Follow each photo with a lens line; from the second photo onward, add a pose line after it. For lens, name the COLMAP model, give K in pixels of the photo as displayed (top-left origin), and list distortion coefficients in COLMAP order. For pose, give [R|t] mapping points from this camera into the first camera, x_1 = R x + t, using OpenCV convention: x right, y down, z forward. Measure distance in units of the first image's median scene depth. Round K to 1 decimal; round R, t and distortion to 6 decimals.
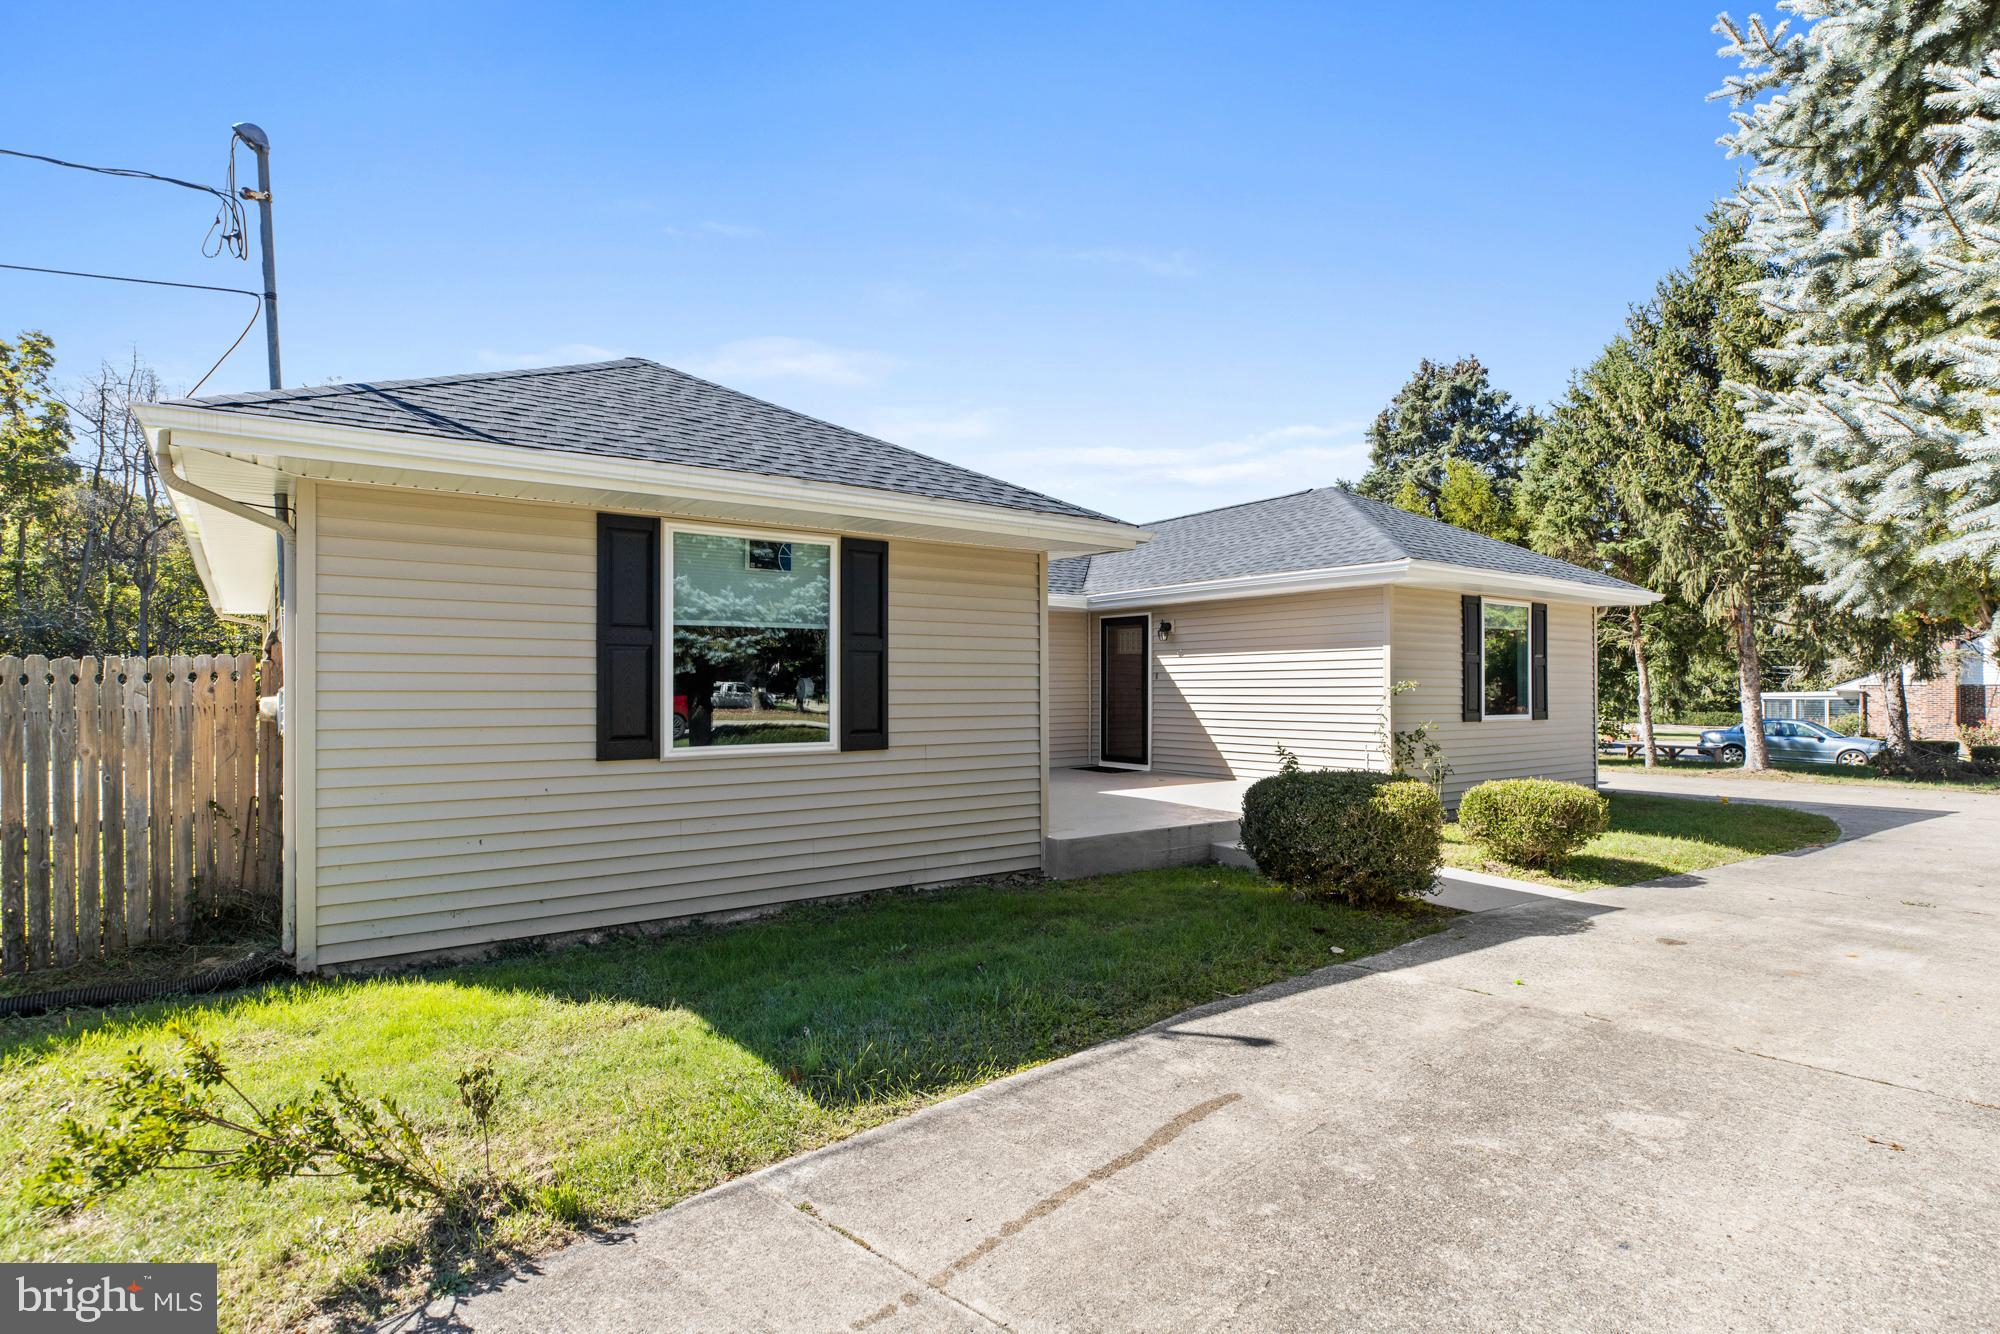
lens RADIAL K [[1023.4, 0, 1006.3], [0, 1023.4, 675.4], [0, 0, 1]] dist [0.000071, -0.000374]
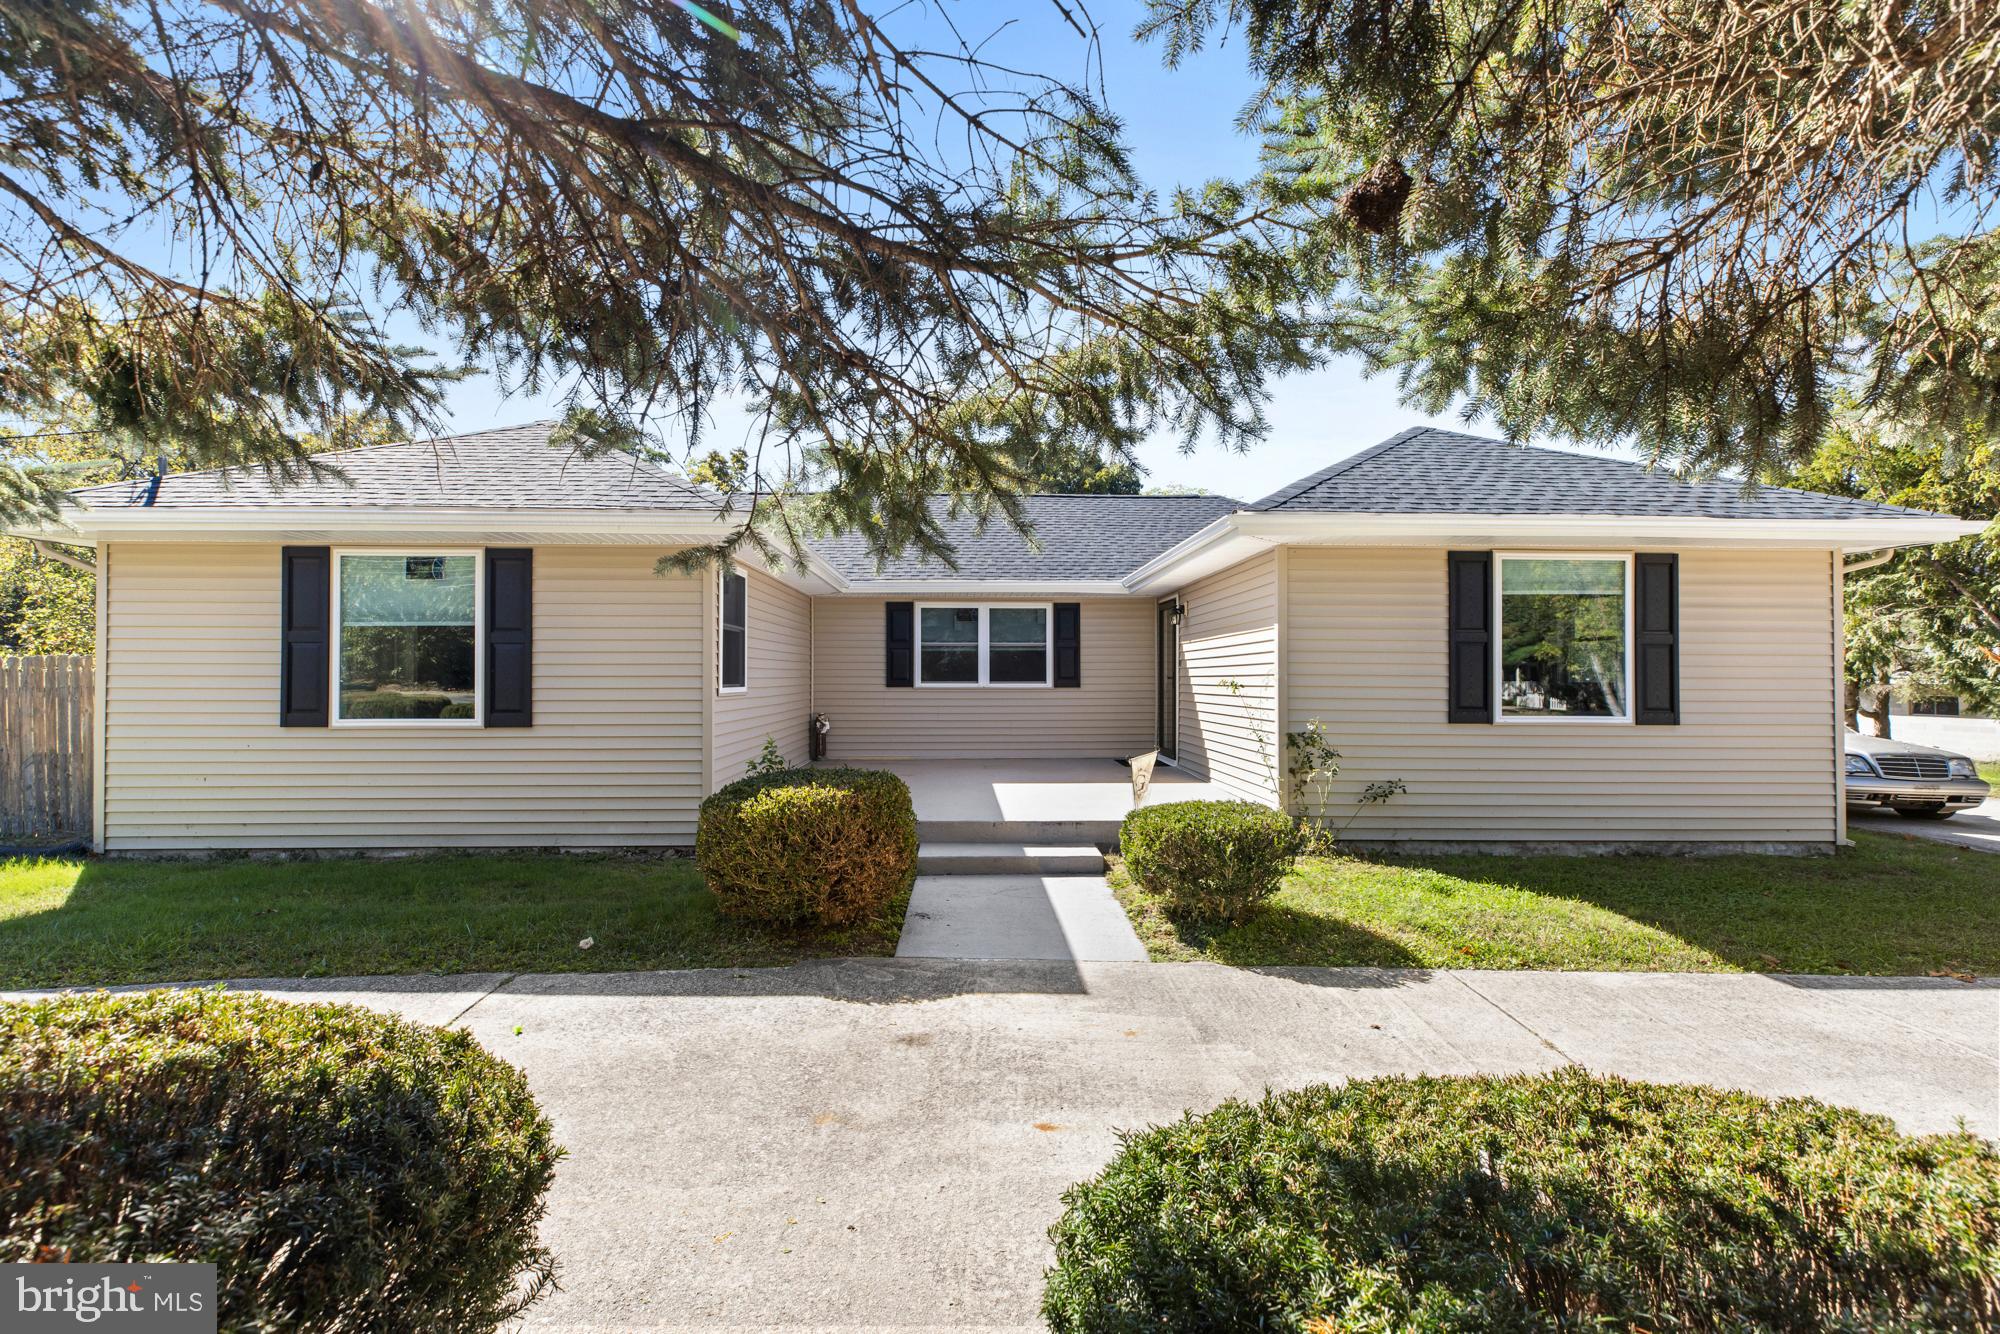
lens RADIAL K [[904.5, 0, 997.3], [0, 904.5, 665.6], [0, 0, 1]] dist [0.009618, 0.000114]
pose [[0.821843, -0.004318, -0.569697, 0.956072], [0.004150, 0.999990, -0.001593, 0.006225], [0.569698, -0.001055, 0.821853, 0.478082]]
